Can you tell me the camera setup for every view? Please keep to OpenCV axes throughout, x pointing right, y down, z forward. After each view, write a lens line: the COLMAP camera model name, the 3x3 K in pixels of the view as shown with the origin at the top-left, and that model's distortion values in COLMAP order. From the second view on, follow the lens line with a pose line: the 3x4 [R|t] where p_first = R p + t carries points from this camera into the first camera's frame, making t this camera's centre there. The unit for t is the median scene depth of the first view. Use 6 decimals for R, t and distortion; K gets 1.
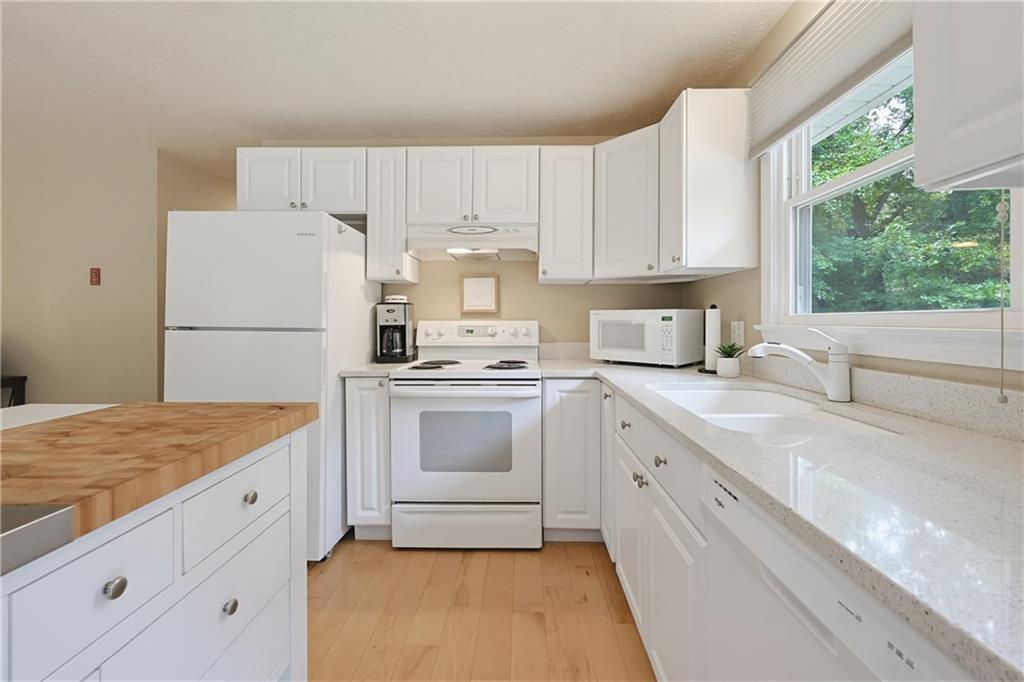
lens RADIAL K [[438.4, 0, 514.8], [0, 438.4, 317.3], [0, 0, 1]] dist [-0.000339, -0.000122]
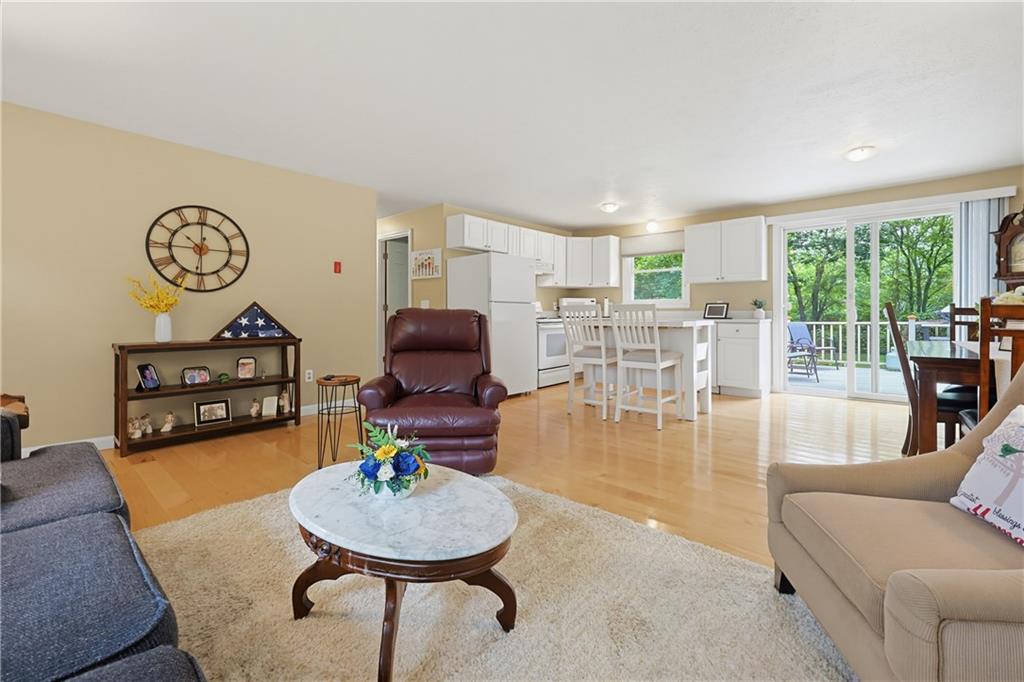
lens RADIAL K [[434.7, 0, 518.5], [0, 434.7, 314.4], [0, 0, 1]] dist [0.000938, 0.000548]
pose [[0.639887, -0.006147, 0.768444, -2.068533], [-0.004743, 0.999917, 0.011948, 0.054225], [-0.768454, -0.011290, 0.639805, -0.495499]]
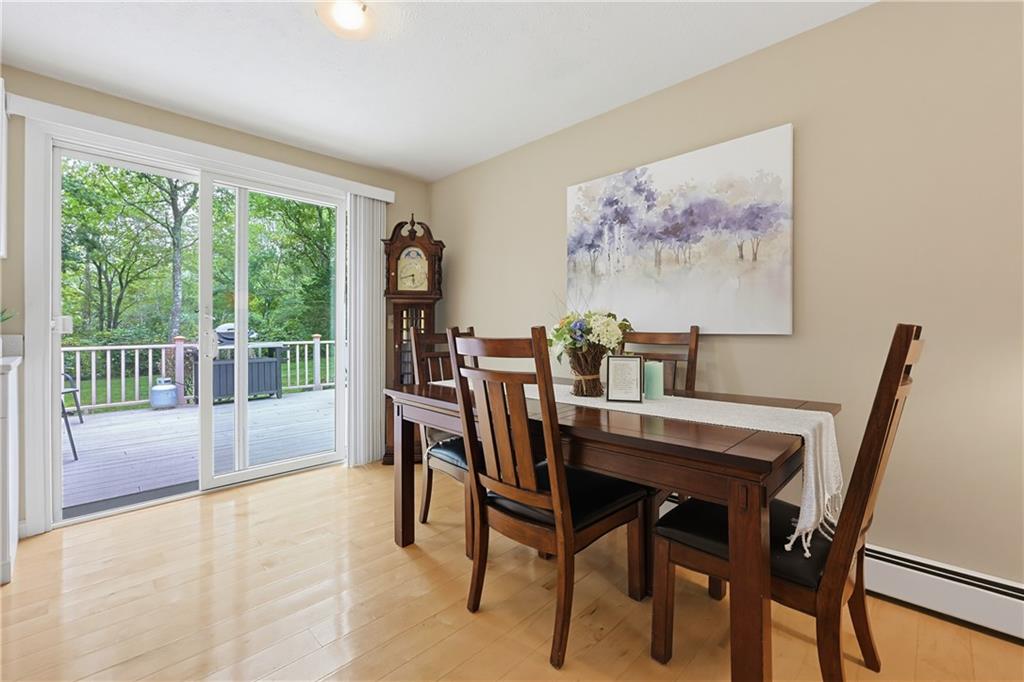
lens RADIAL K [[440.2, 0, 521.5], [0, 440.2, 328.8], [0, 0, 1]] dist [0.000918, 0.000164]
pose [[-0.734318, -0.003438, 0.678797, -0.925175], [-0.010733, 0.999921, -0.006545, 0.037335], [-0.678721, -0.012092, -0.734297, -0.110903]]
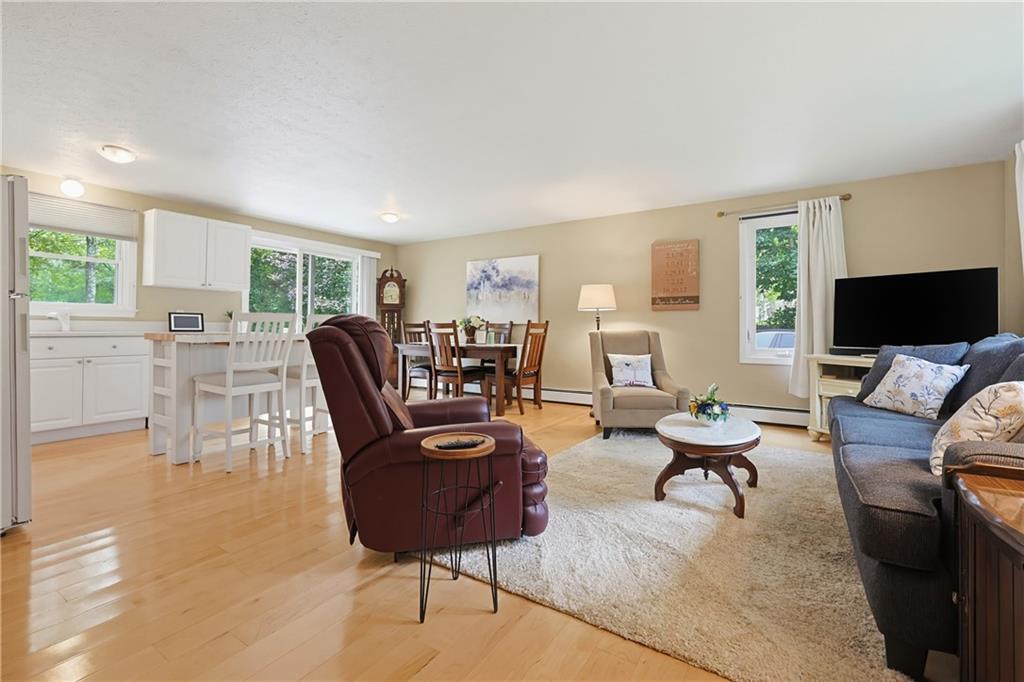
lens RADIAL K [[440.2, 0, 521.5], [0, 440.2, 328.8], [0, 0, 1]] dist [0.000918, 0.000164]
pose [[-0.848498, -0.008160, 0.529135, -1.910856], [-0.013769, 0.999883, -0.006660, 0.080064], [-0.529019, -0.012936, -0.848511, 1.033486]]
